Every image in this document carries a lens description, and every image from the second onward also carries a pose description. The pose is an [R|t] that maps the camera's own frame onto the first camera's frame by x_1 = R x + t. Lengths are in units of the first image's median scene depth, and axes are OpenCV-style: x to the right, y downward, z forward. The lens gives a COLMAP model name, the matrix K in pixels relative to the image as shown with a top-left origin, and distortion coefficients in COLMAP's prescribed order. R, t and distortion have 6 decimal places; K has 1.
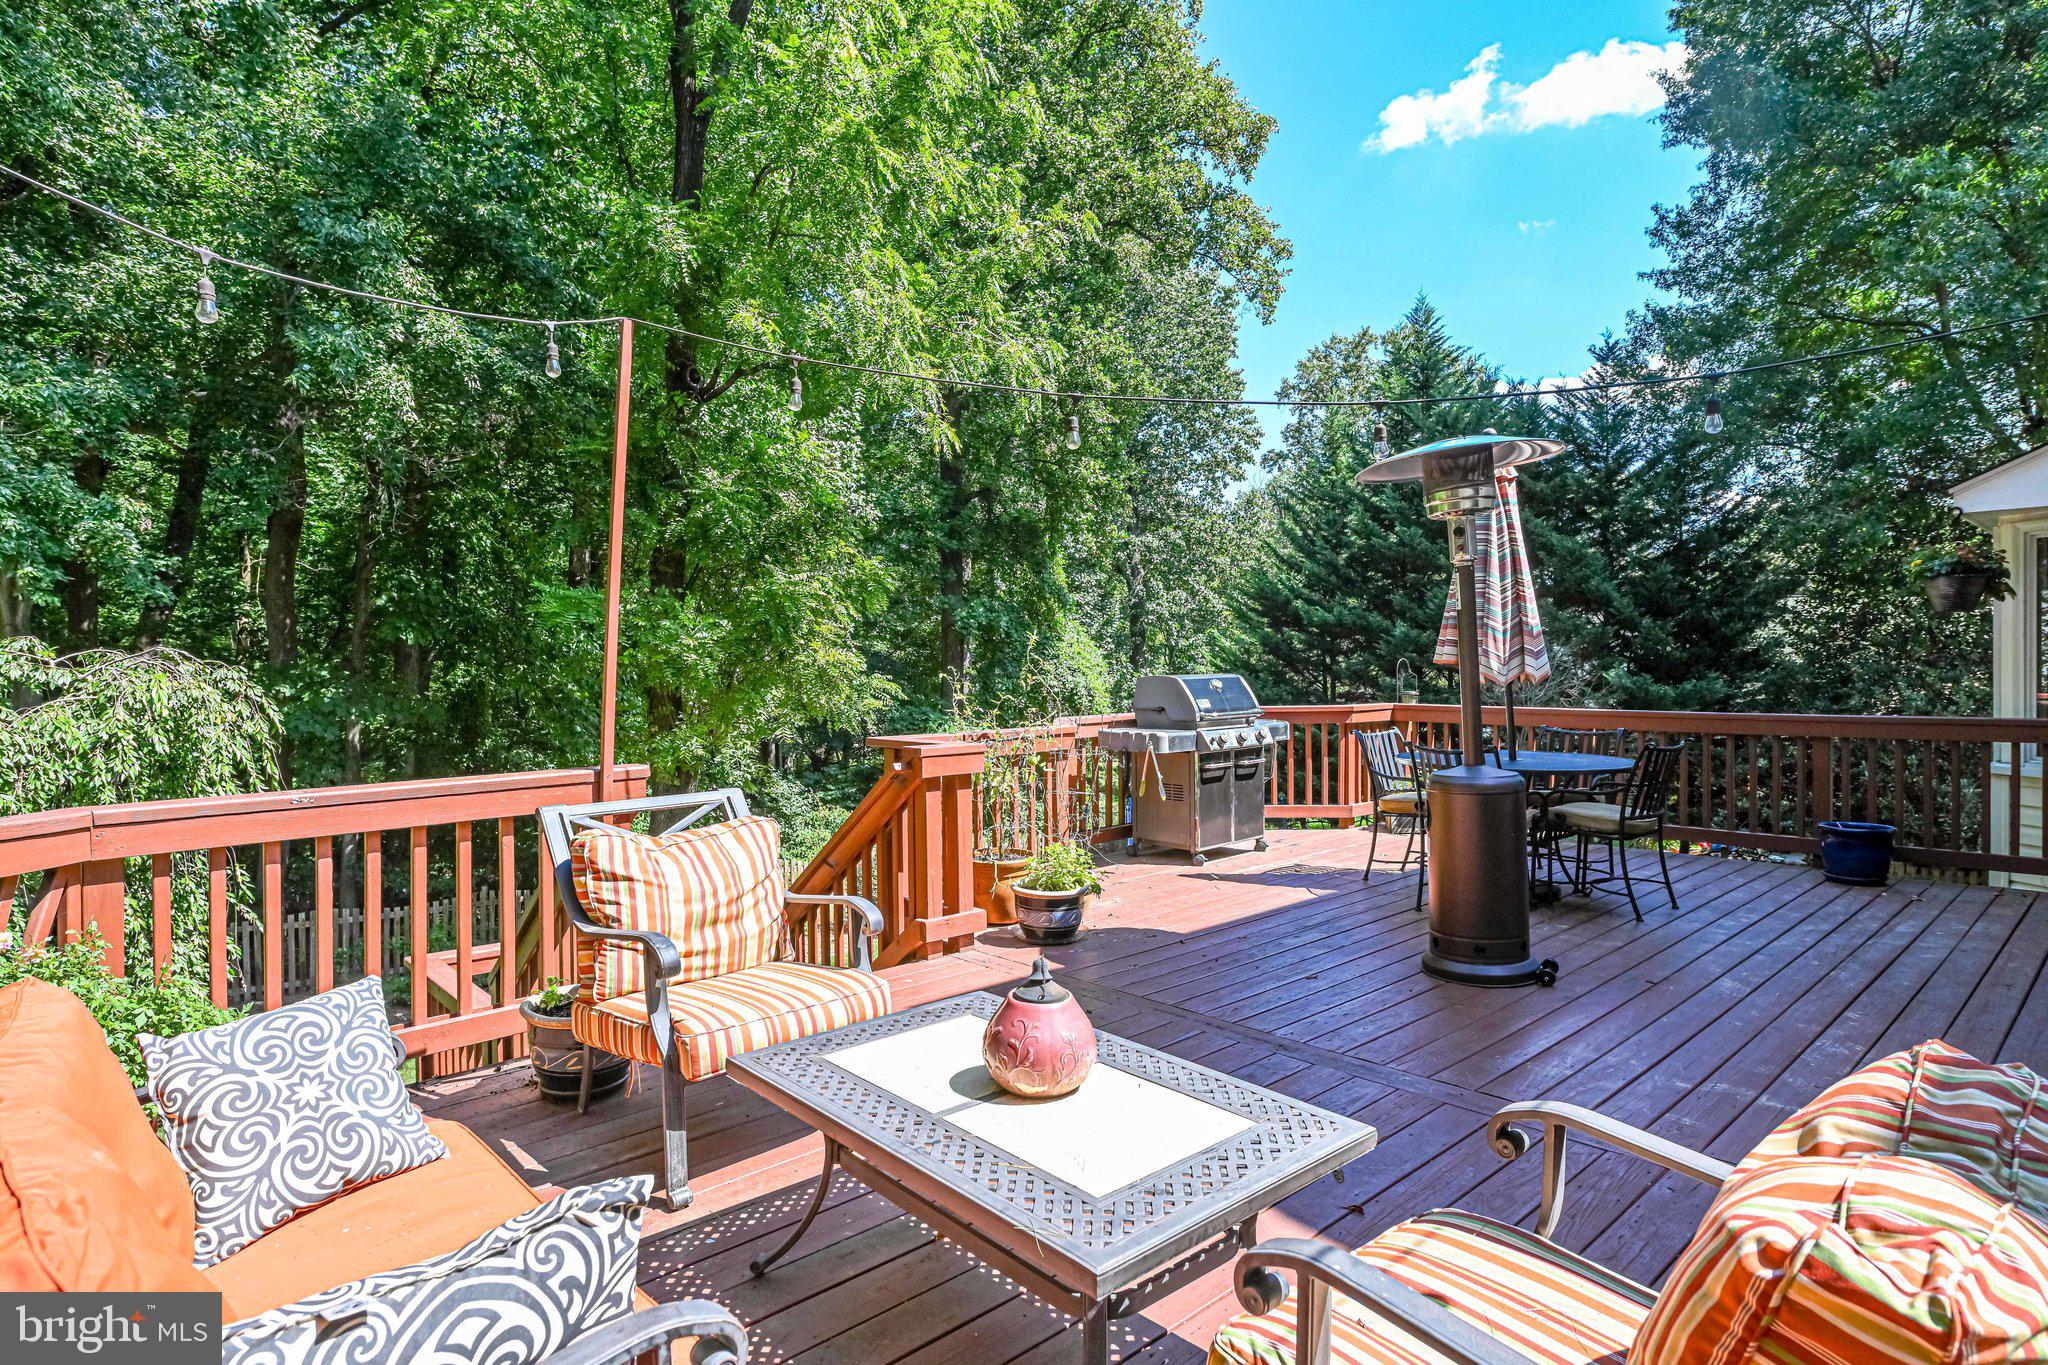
lens RADIAL K [[1098.4, 0, 1022.6], [0, 1098.4, 671.0], [0, 0, 1]] dist [-0.004383, -0.001672]
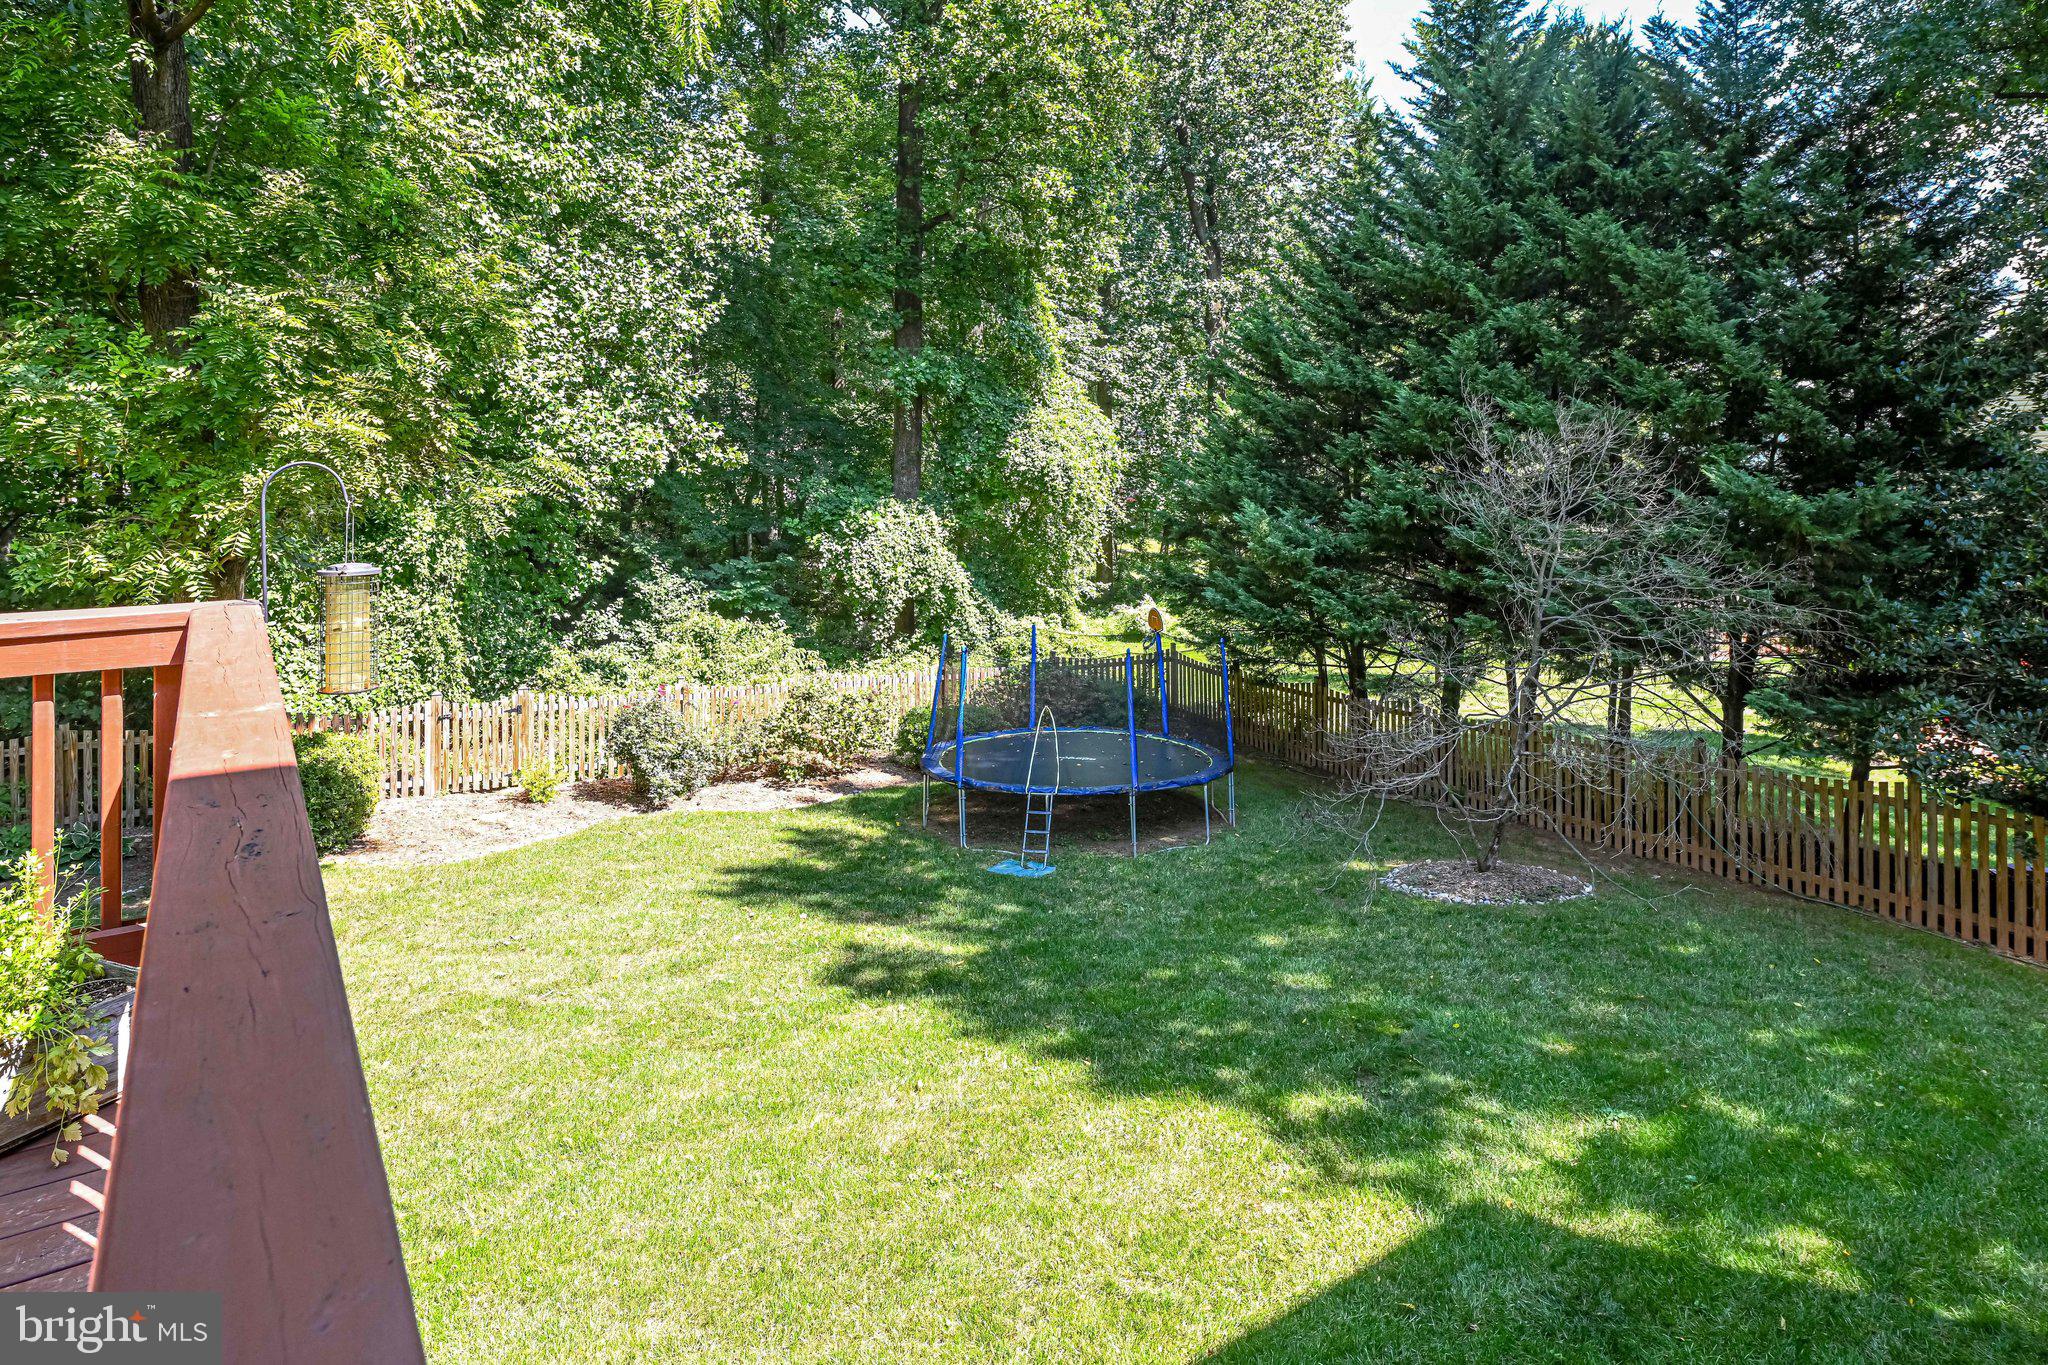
lens RADIAL K [[1170.7, 0, 1027.6], [0, 1170.7, 424.7], [0, 0, 1]] dist [0.001067, 0.000802]
pose [[0.989176, 0.012391, -0.146207, 0.107579], [-0.014104, 0.999843, -0.010684, -0.003580], [0.146052, 0.012630, 0.989196, 0.125318]]
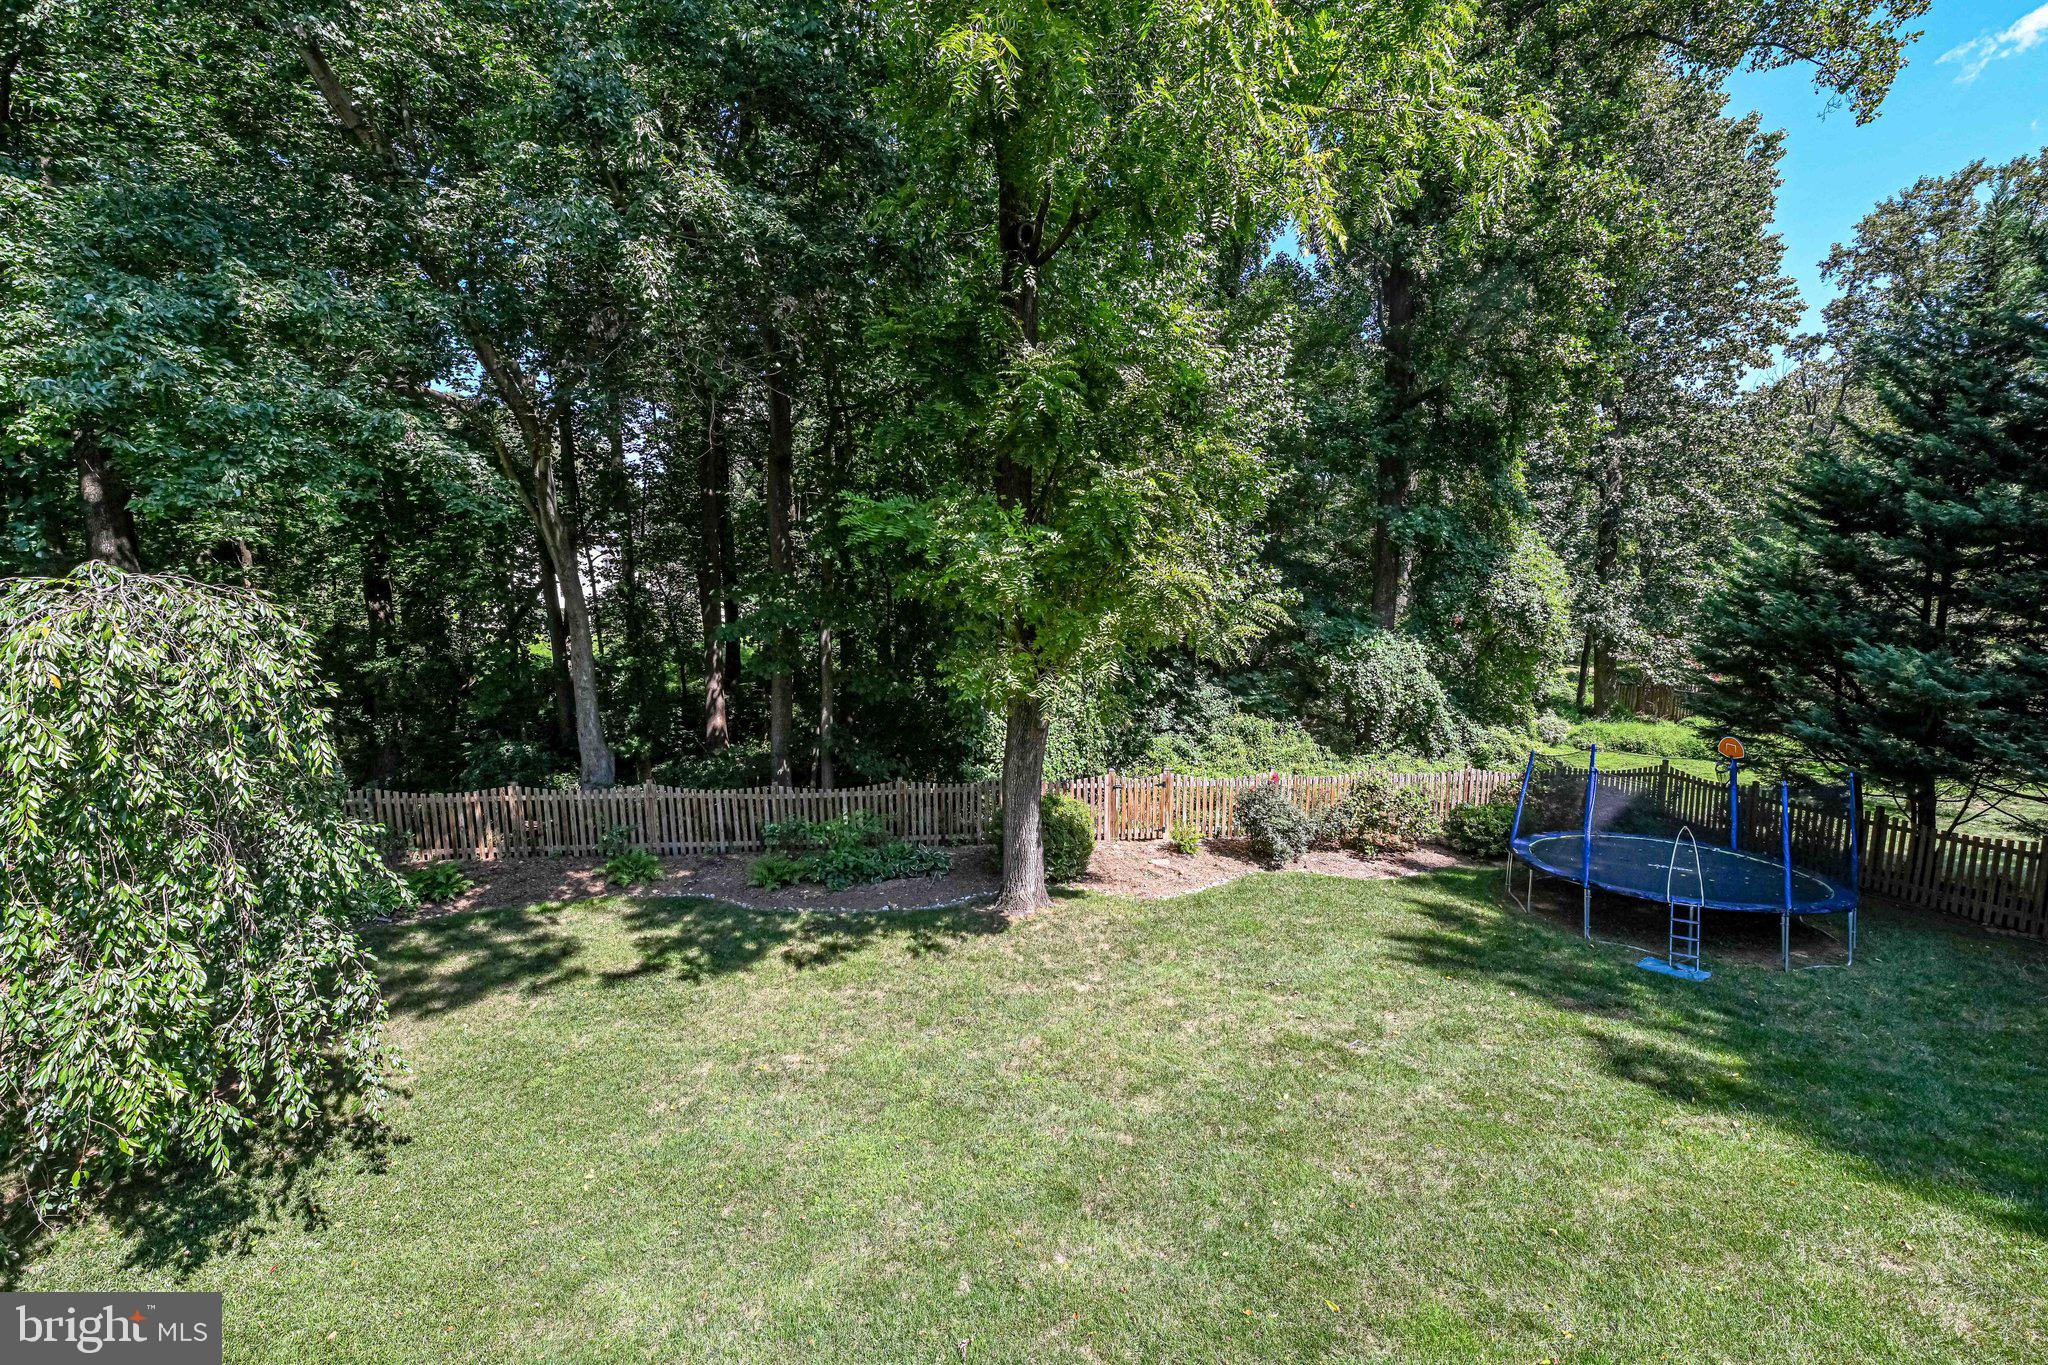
lens RADIAL K [[819.5, 0, 1031.3], [0, 819.5, 684.2], [0, 0, 1]] dist [-0.004196, -0.000289]
pose [[0.880018, 0.067957, -0.470054, 0.006323], [-0.005745, 0.991161, 0.132539, -0.004268], [0.474906, -0.113936, 0.872630, 0.139986]]
